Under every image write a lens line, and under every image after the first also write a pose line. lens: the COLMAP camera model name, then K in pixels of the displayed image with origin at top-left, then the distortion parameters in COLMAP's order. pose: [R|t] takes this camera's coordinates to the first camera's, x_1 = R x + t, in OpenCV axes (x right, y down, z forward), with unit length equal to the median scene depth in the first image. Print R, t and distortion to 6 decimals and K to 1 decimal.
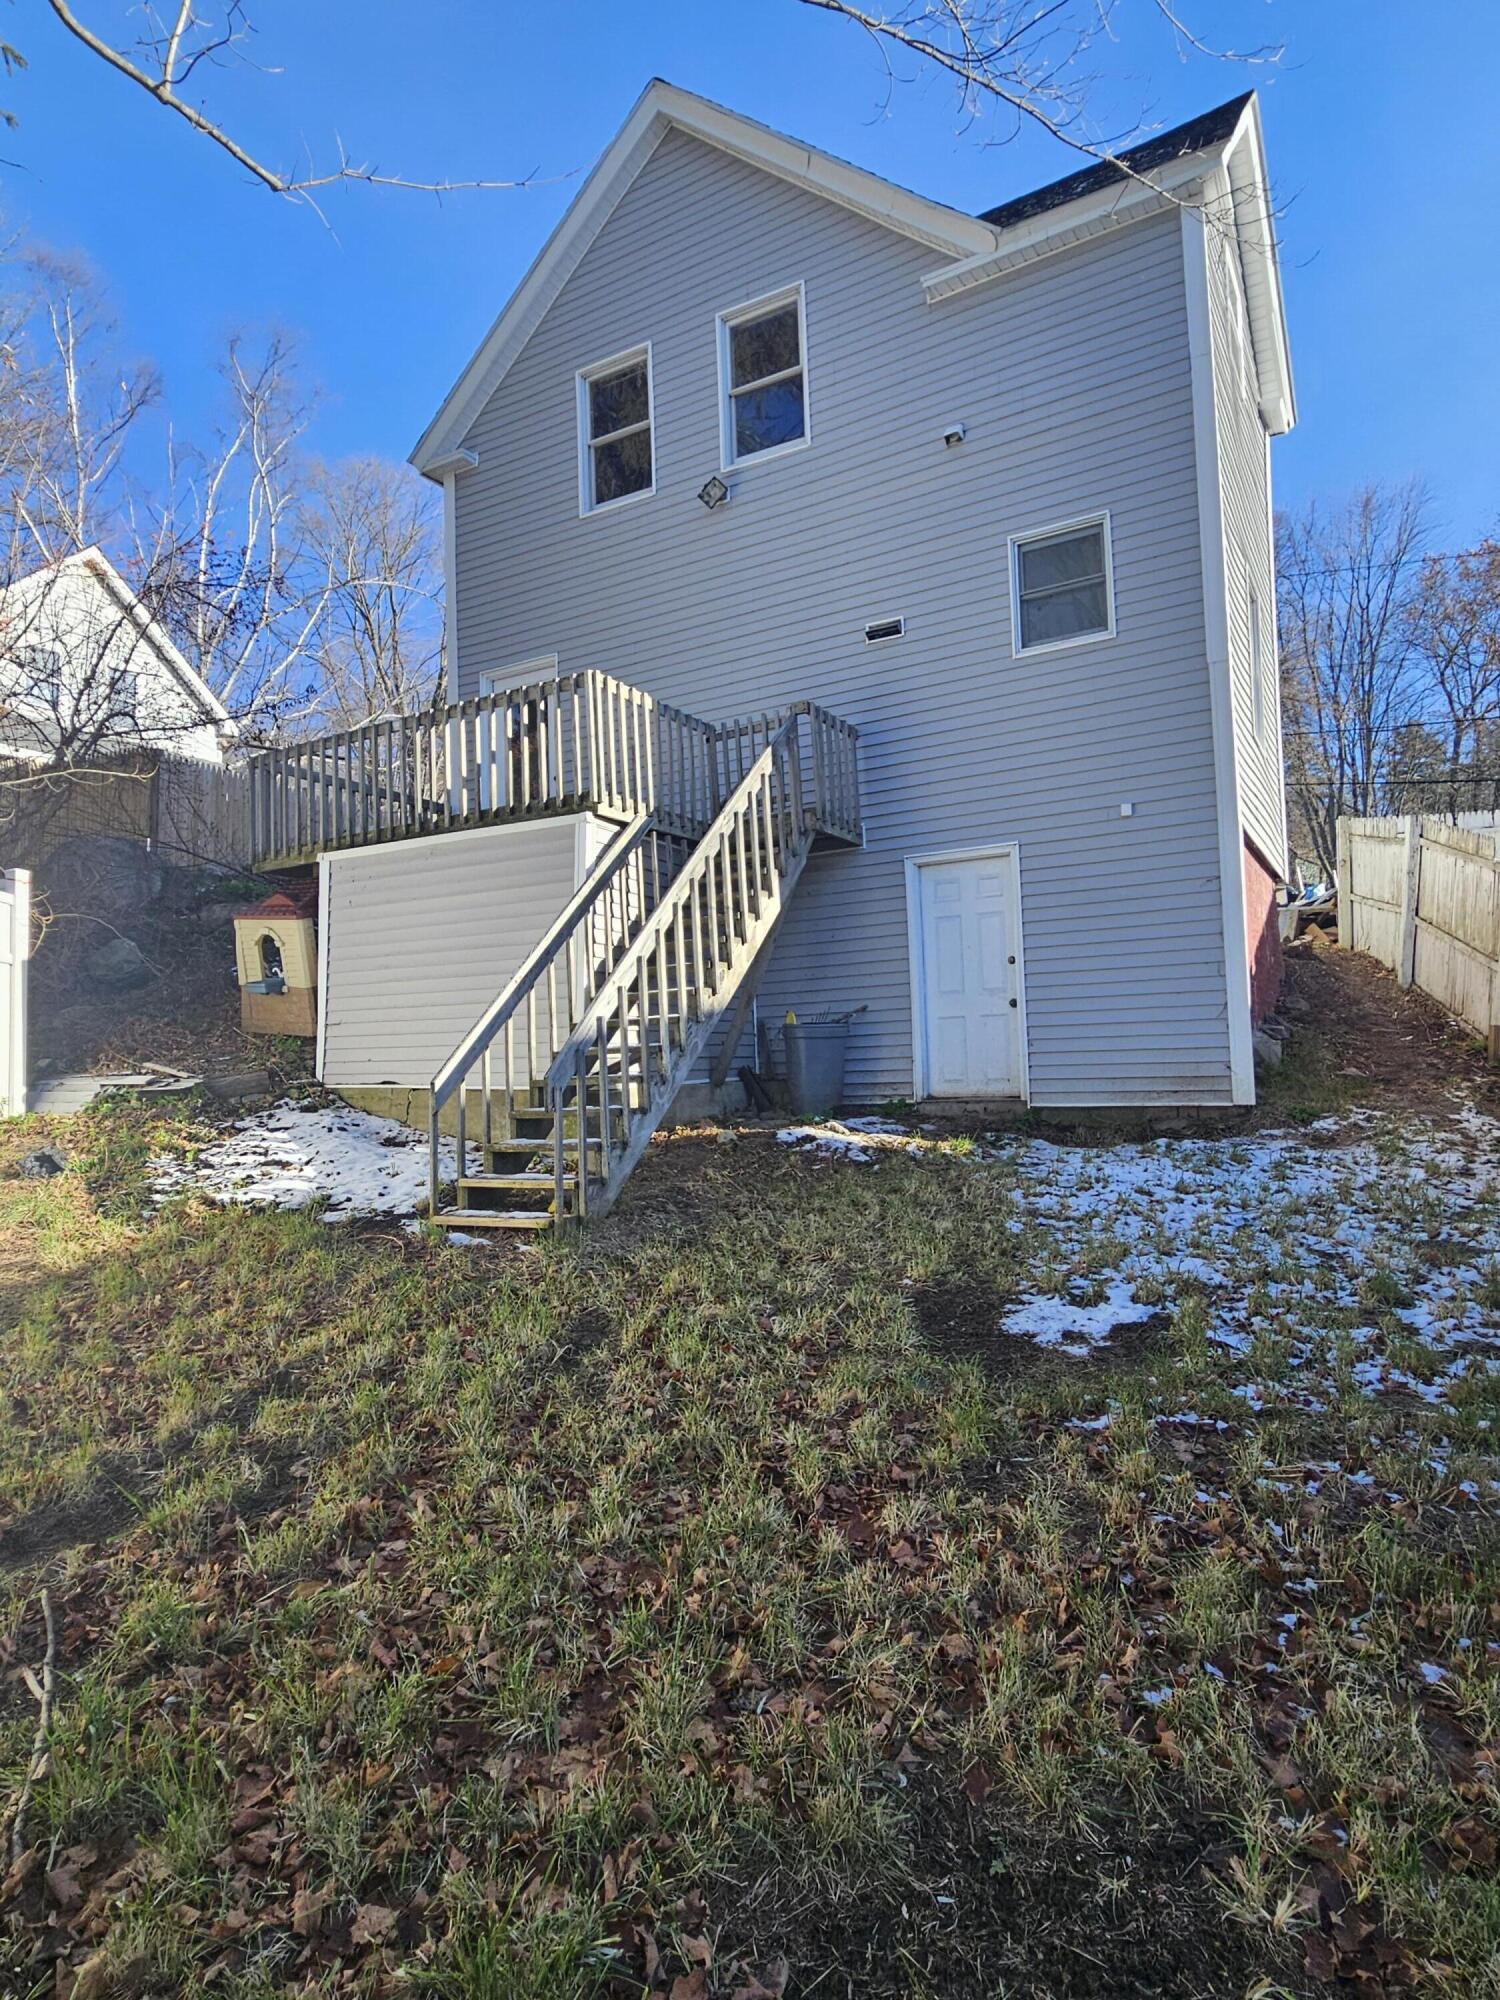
lens RADIAL K [[1147.2, 0, 750.0], [0, 1147.2, 1000.0], [0, 0, 1]] dist [0.002443, 0.000851]
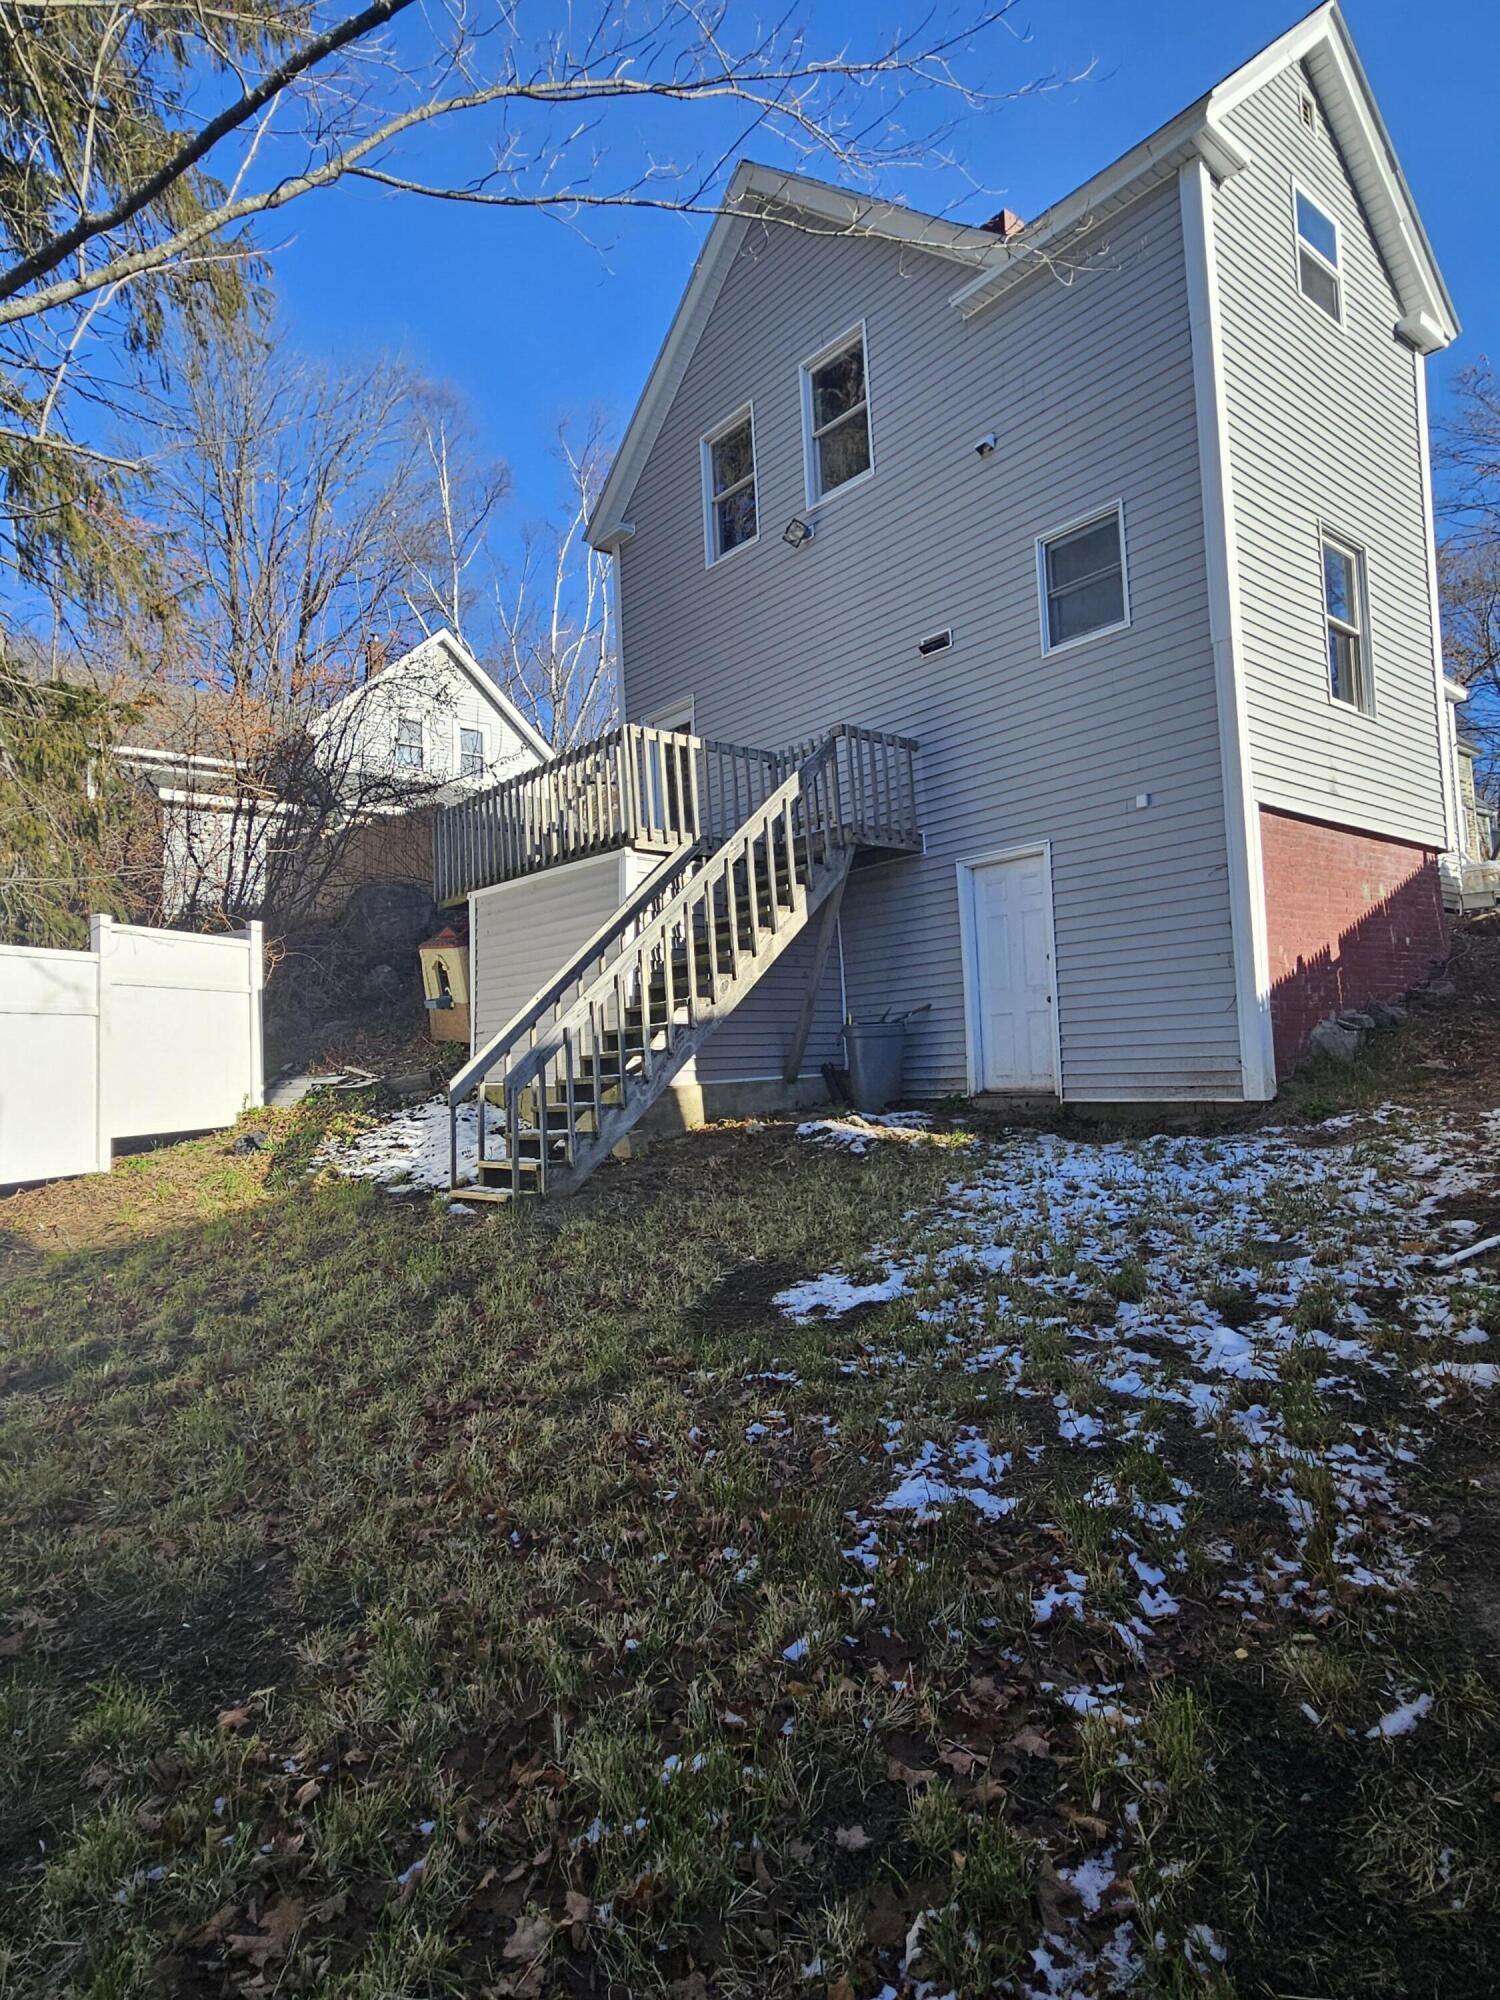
lens RADIAL K [[1147.2, 0, 750.0], [0, 1147.2, 1000.0], [0, 0, 1]] dist [0.002443, 0.000851]
pose [[0.938156, -0.028874, -0.345006, 0.341185], [0.032142, 0.999476, 0.003756, -0.009477], [0.344717, -0.014613, 0.938593, -0.042650]]
